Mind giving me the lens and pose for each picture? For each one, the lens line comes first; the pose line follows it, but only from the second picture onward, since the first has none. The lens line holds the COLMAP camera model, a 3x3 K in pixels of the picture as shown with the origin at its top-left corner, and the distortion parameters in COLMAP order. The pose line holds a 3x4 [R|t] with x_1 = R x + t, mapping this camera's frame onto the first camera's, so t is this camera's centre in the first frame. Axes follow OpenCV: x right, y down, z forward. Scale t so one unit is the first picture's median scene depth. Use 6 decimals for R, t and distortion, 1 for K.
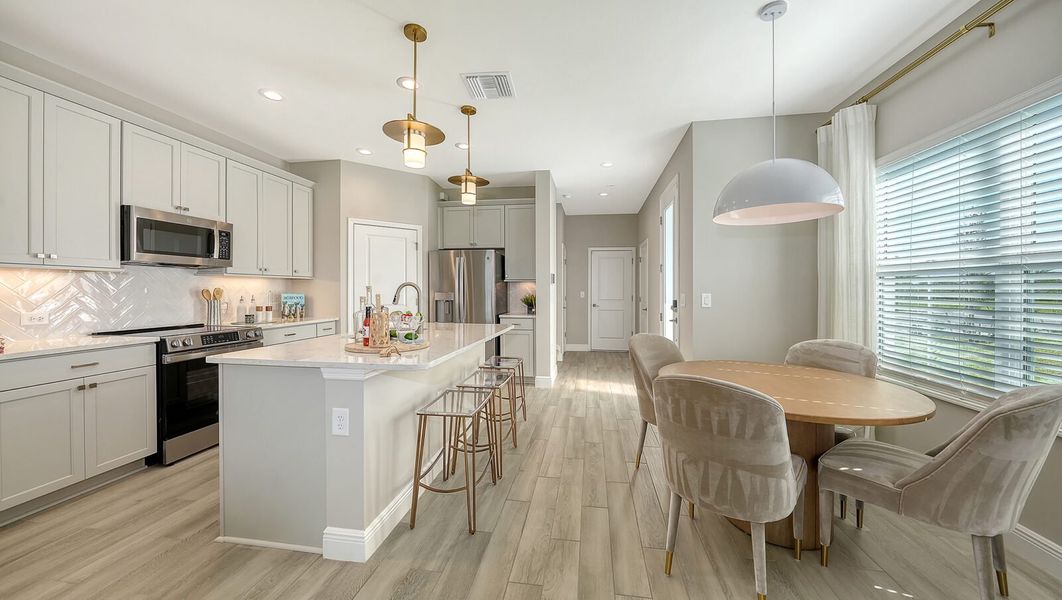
lens RADIAL K [[366.4, 0, 538.7], [0, 366.4, 290.7], [0, 0, 1]] dist [-0.009946, 0.000763]
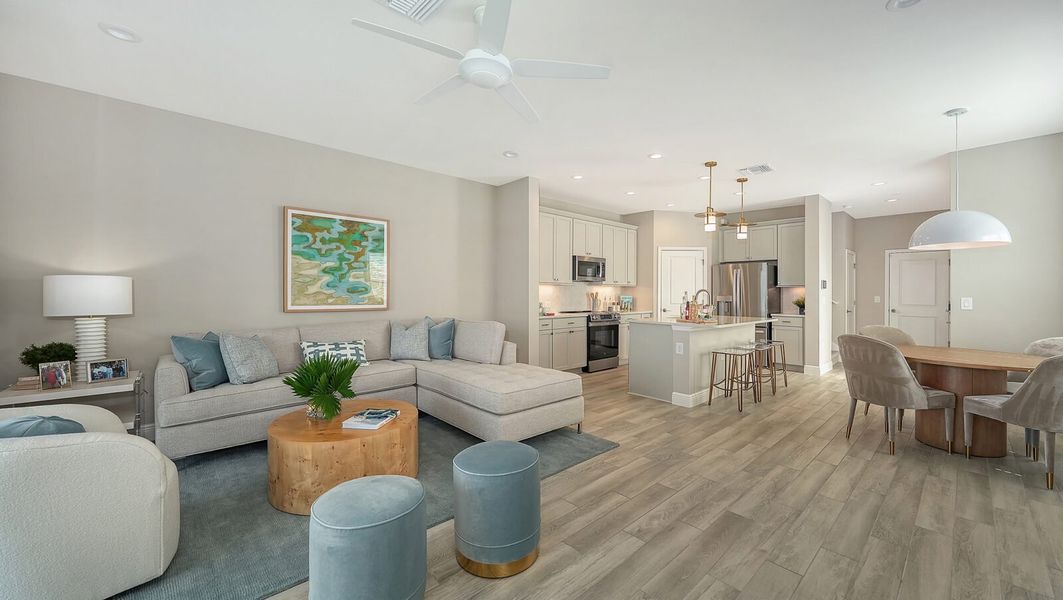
lens RADIAL K [[396.8, 0, 538.3], [0, 396.8, 293.4], [0, 0, 1]] dist [0.000917, -0.000279]
pose [[0.775250, 0.003861, -0.631643, 0.192516], [-0.005537, 0.999984, -0.000683, 0.002411], [0.631631, 0.004027, 0.775259, -0.812425]]
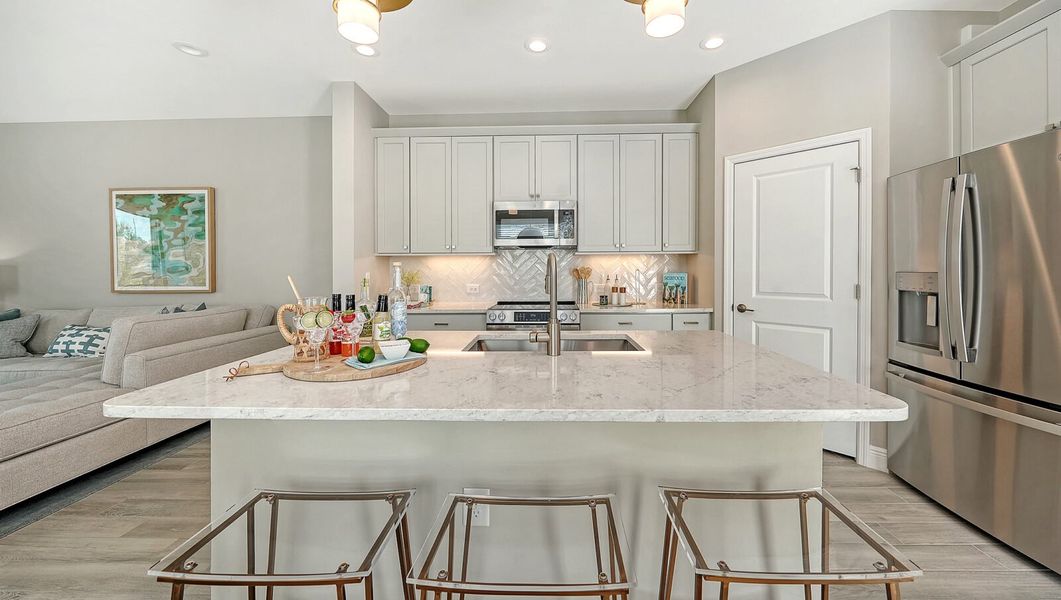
lens RADIAL K [[385.8, 0, 541.4], [0, 385.8, 270.5], [0, 0, 1]] dist [-0.006432, 0.000120]
pose [[0.115322, -0.000092, -0.993328, 0.164362], [0.005415, 0.999985, 0.000536, 0.001127], [0.993313, -0.005441, 0.115320, 0.771770]]
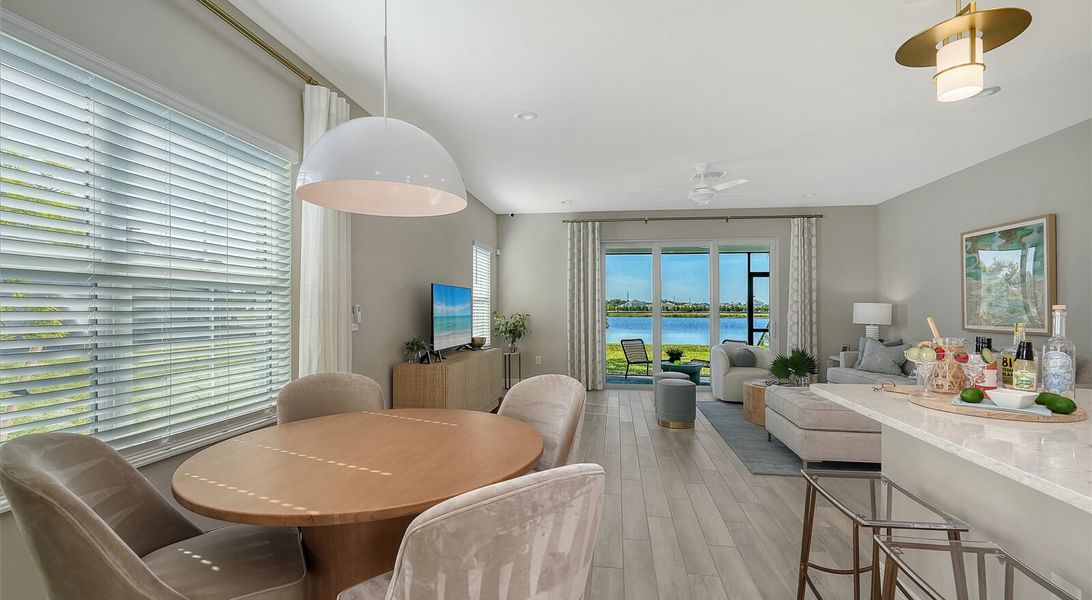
lens RADIAL K [[471.7, 0, 558.1], [0, 471.7, 306.0], [0, 0, 1]] dist [-0.002480, 0.000779]
pose [[-0.999842, -0.005293, -0.016980, 0.198856], [-0.005220, 0.999977, -0.004314, -0.003225], [0.017003, -0.004225, -0.999847, 1.113648]]
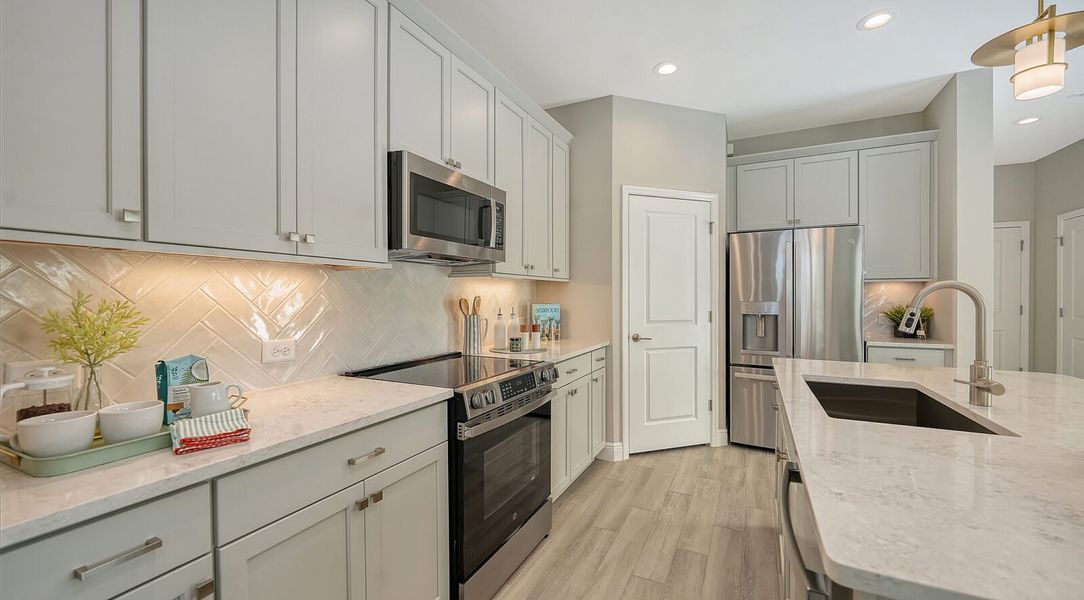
lens RADIAL K [[417.5, 0, 552.6], [0, 417.5, 298.6], [0, 0, 1]] dist [-0.014362, -0.000089]
pose [[0.952712, -0.002980, -0.303862, -0.540160], [0.004235, 0.999985, 0.003472, -0.005082], [0.303847, -0.004594, 0.952710, 0.345593]]
